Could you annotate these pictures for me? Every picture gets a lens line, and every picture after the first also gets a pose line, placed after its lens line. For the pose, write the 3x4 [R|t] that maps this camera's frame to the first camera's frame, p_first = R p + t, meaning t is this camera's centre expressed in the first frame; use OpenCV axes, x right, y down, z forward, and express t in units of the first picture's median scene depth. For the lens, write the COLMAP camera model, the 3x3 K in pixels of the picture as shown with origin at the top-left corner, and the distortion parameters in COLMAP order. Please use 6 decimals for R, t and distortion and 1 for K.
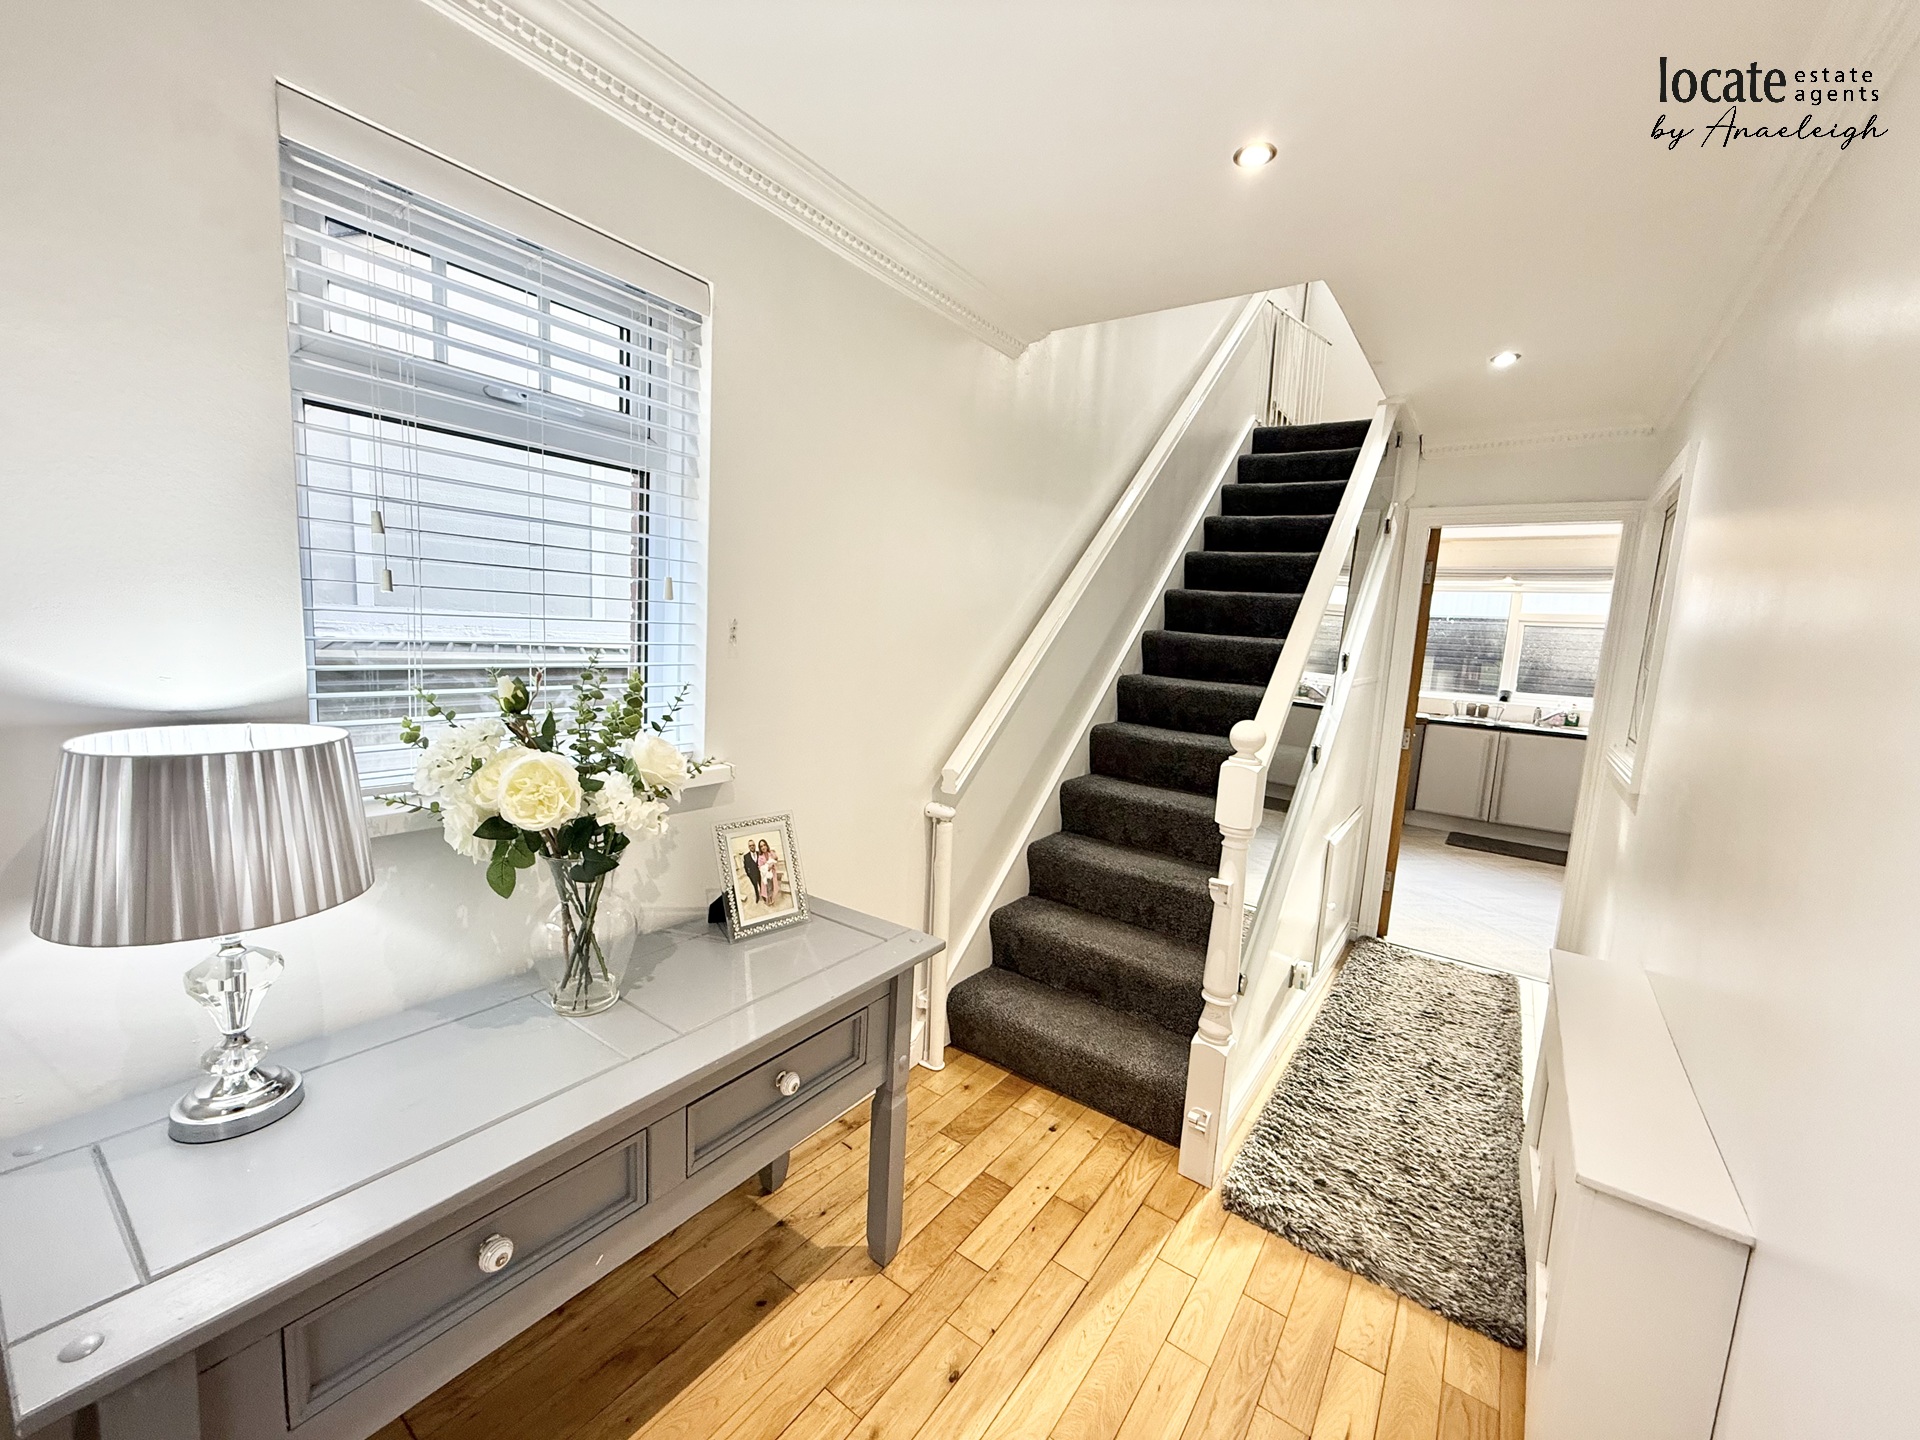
lens RADIAL K [[765.8, 0, 952.5], [0, 765.8, 721.1], [0, 0, 1]] dist [0.001486, -0.000126]
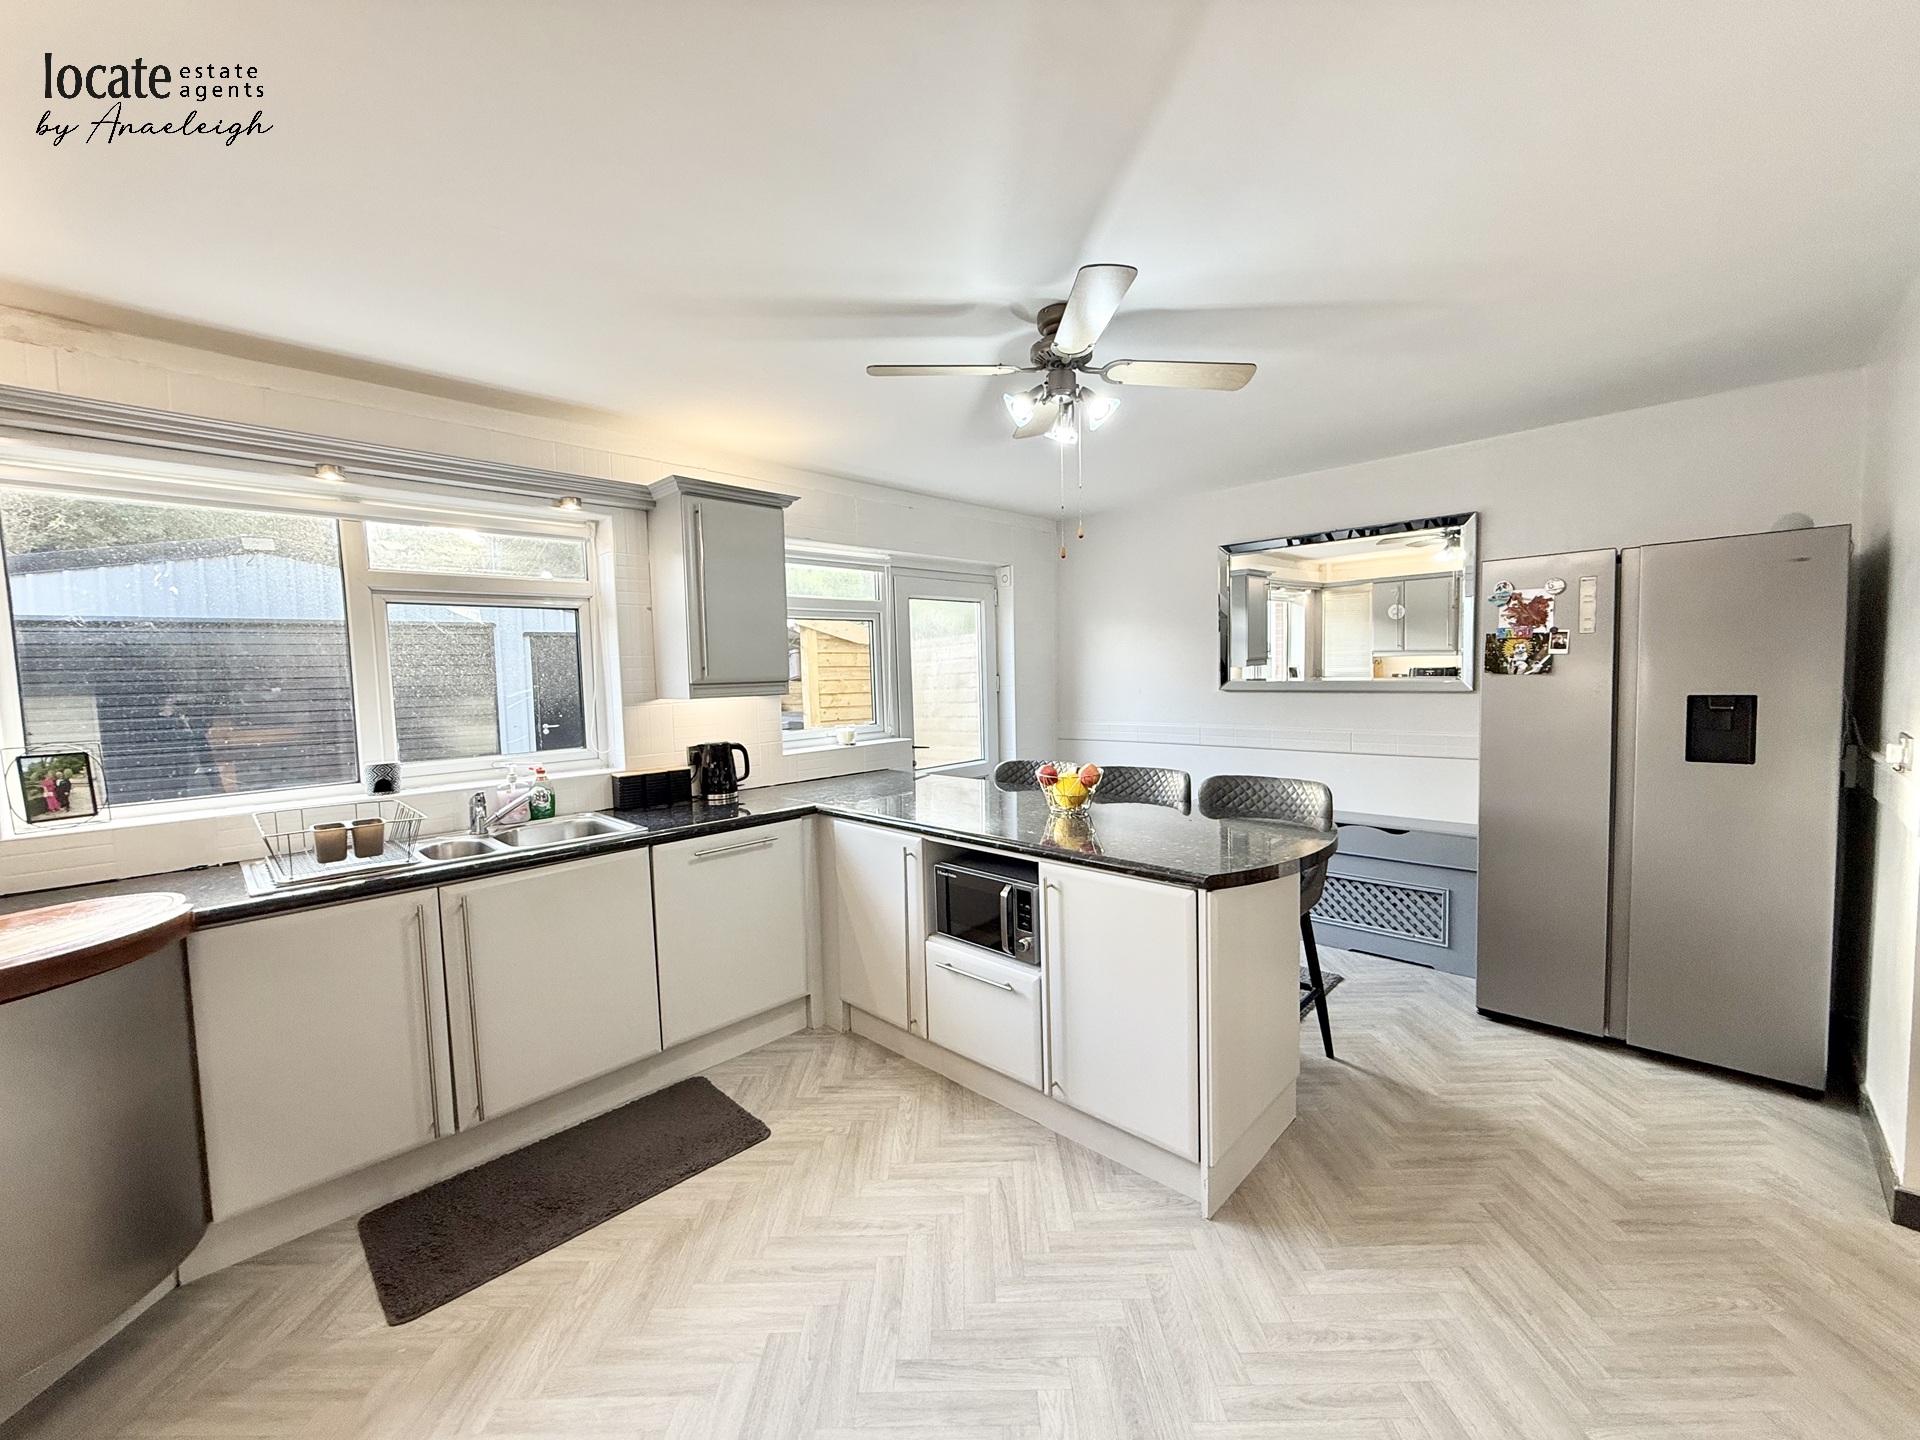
lens RADIAL K [[765.8, 0, 952.5], [0, 765.8, 721.1], [0, 0, 1]] dist [0.001486, -0.000126]
pose [[0.135265, -0.120561, 0.983447, 0.378125], [0.165950, 0.981305, 0.097474, -0.052095], [-0.976813, 0.150018, 0.152744, 0.653585]]
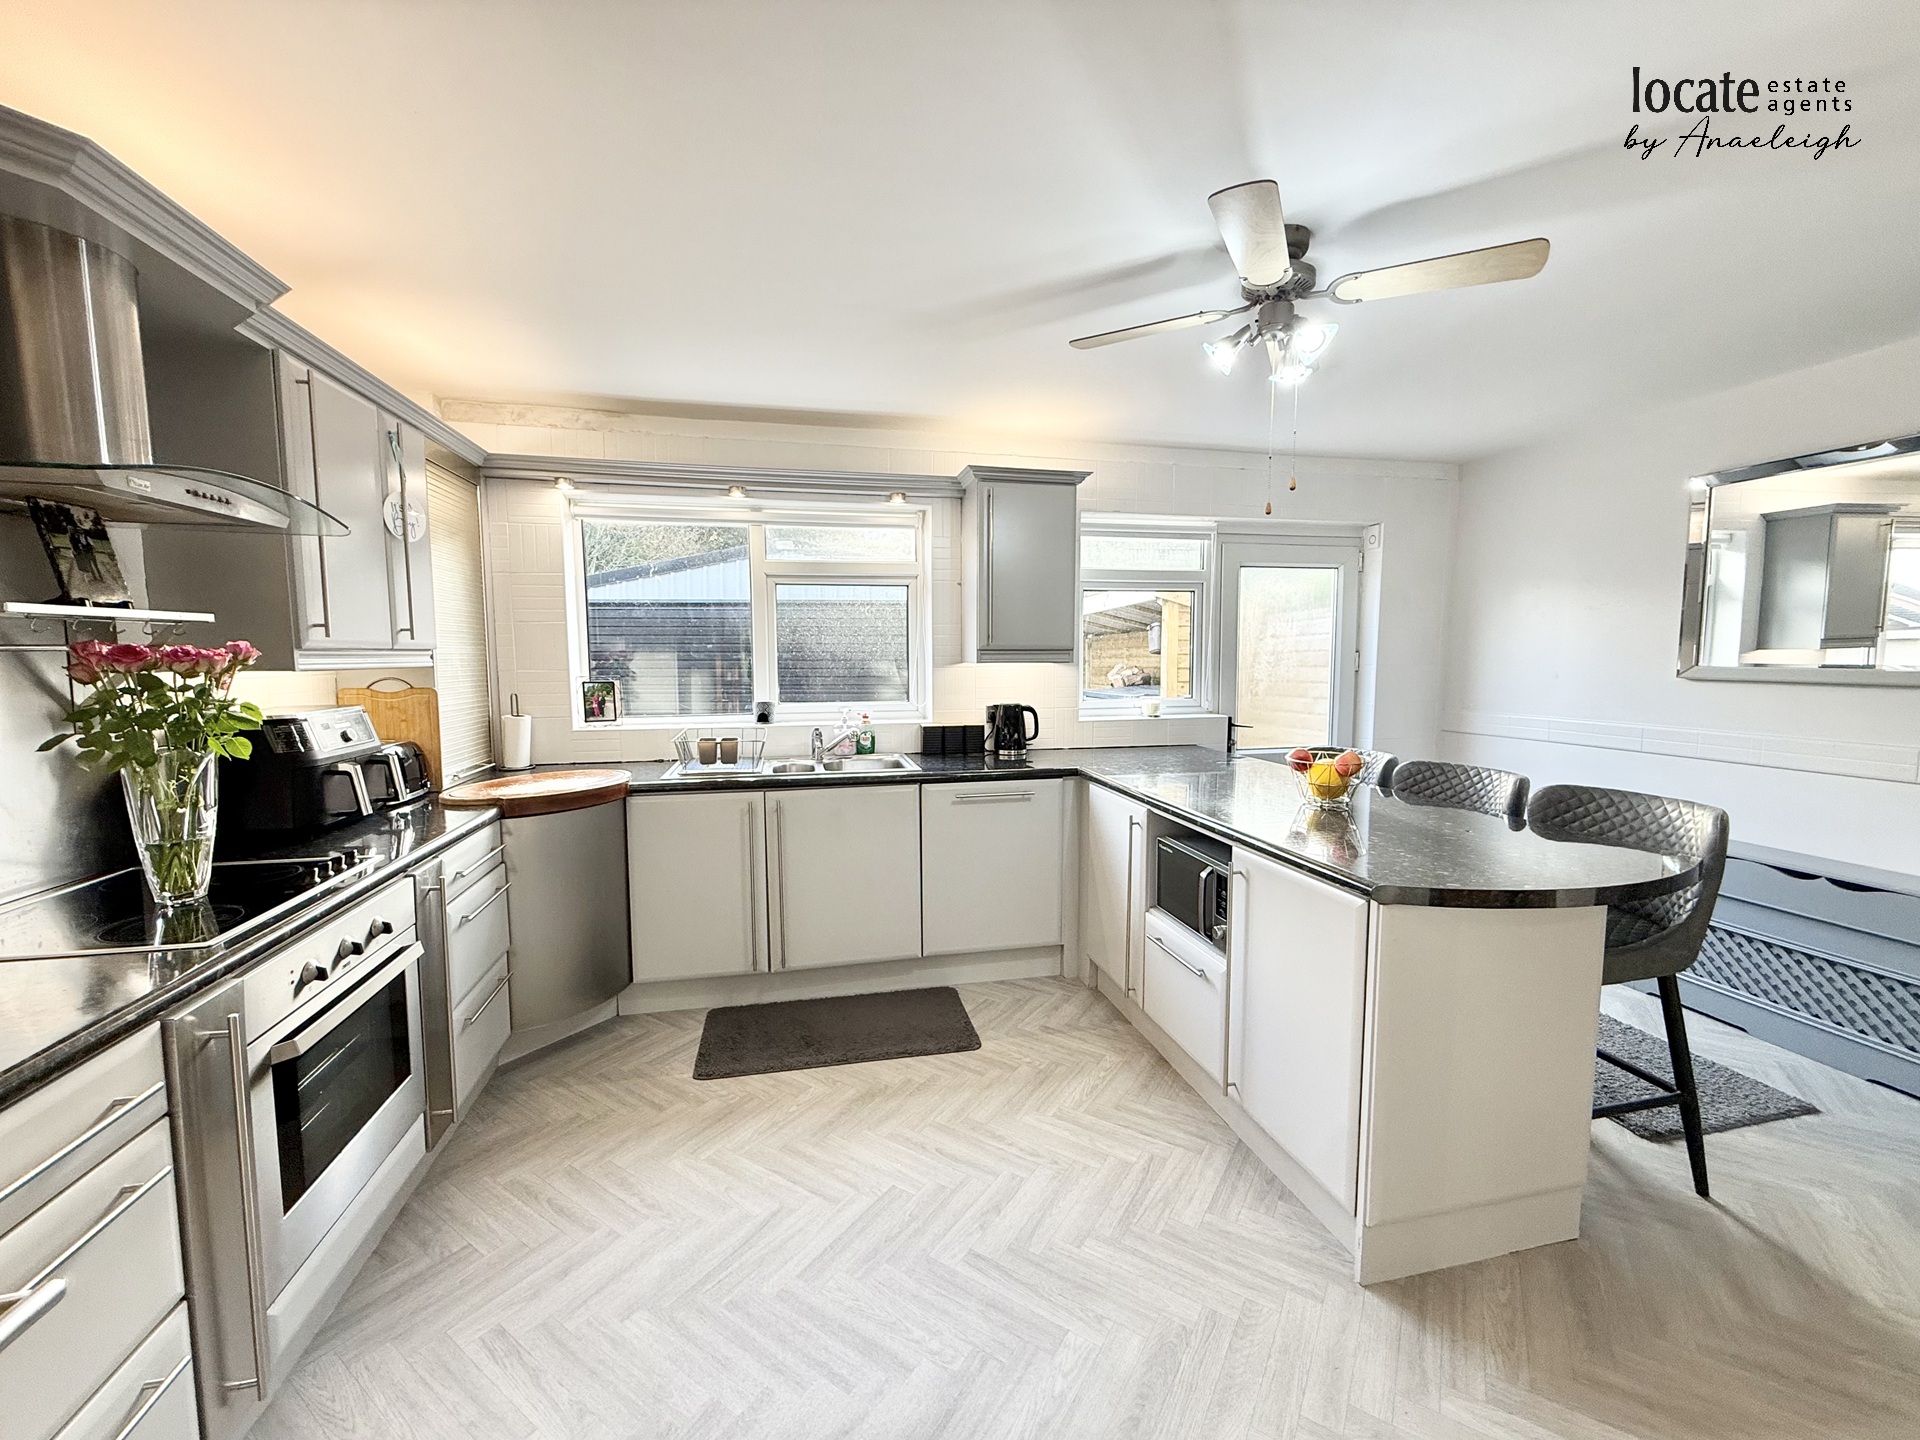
lens RADIAL K [[765.8, 0, 952.5], [0, 765.8, 721.1], [0, 0, 1]] dist [0.001486, -0.000126]
pose [[0.656861, -0.118860, 0.744585, 0.406303], [0.137350, 0.989837, 0.036842, -0.028600], [-0.741397, 0.078069, 0.666510, 0.542951]]
